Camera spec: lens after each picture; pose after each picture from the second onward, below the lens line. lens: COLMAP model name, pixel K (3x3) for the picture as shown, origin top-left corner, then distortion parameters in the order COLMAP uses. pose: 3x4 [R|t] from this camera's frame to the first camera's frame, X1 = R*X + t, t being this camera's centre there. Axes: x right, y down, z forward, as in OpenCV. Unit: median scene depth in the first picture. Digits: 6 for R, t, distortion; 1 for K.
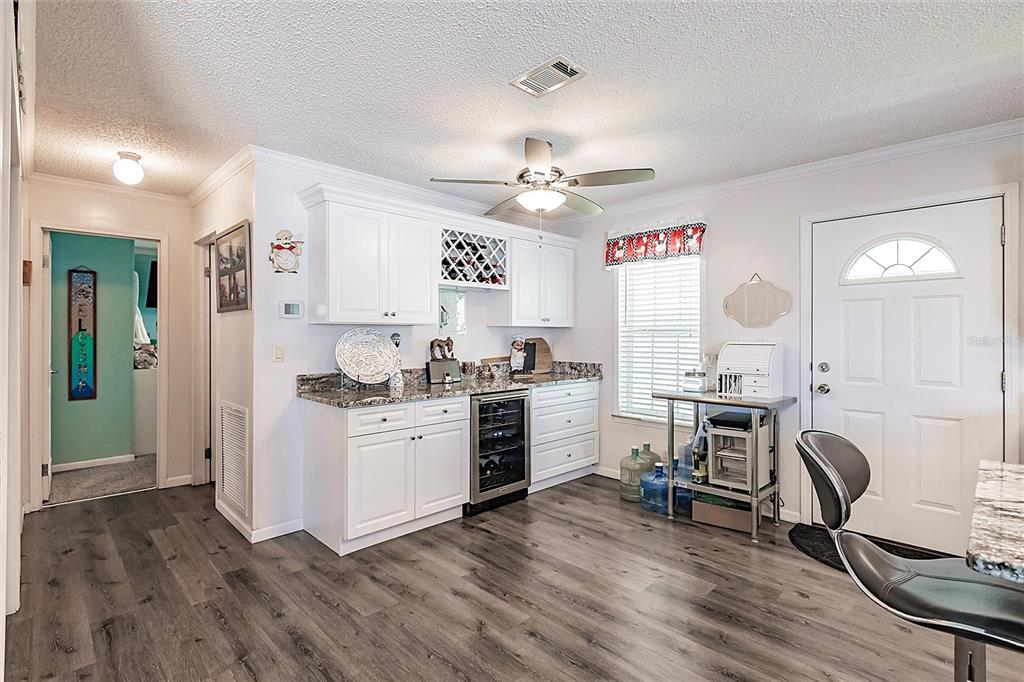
lens RADIAL K [[478.0, 0, 508.2], [0, 478.0, 336.9], [0, 0, 1]] dist [-0.003282, -0.000230]
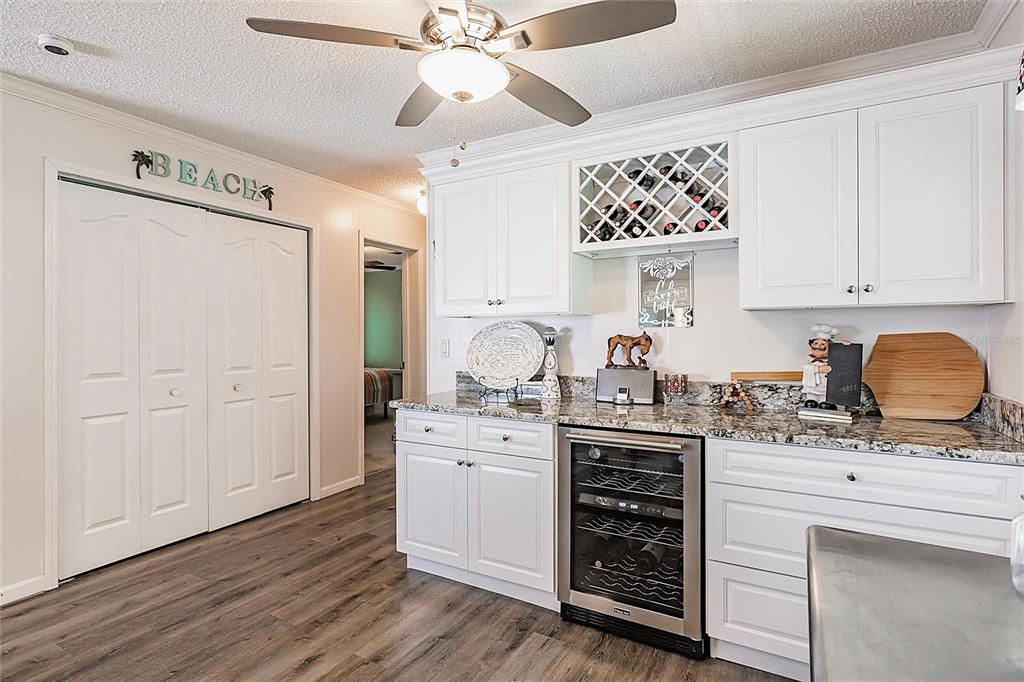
lens RADIAL K [[508.9, 0, 509.7], [0, 508.9, 335.8], [0, 0, 1]] dist [-0.002905, -0.000610]
pose [[0.284831, 0.001911, -0.958576, 0.533741], [-0.001805, 0.999997, 0.001457, 0.005708], [0.958576, 0.001316, 0.284834, 0.740374]]
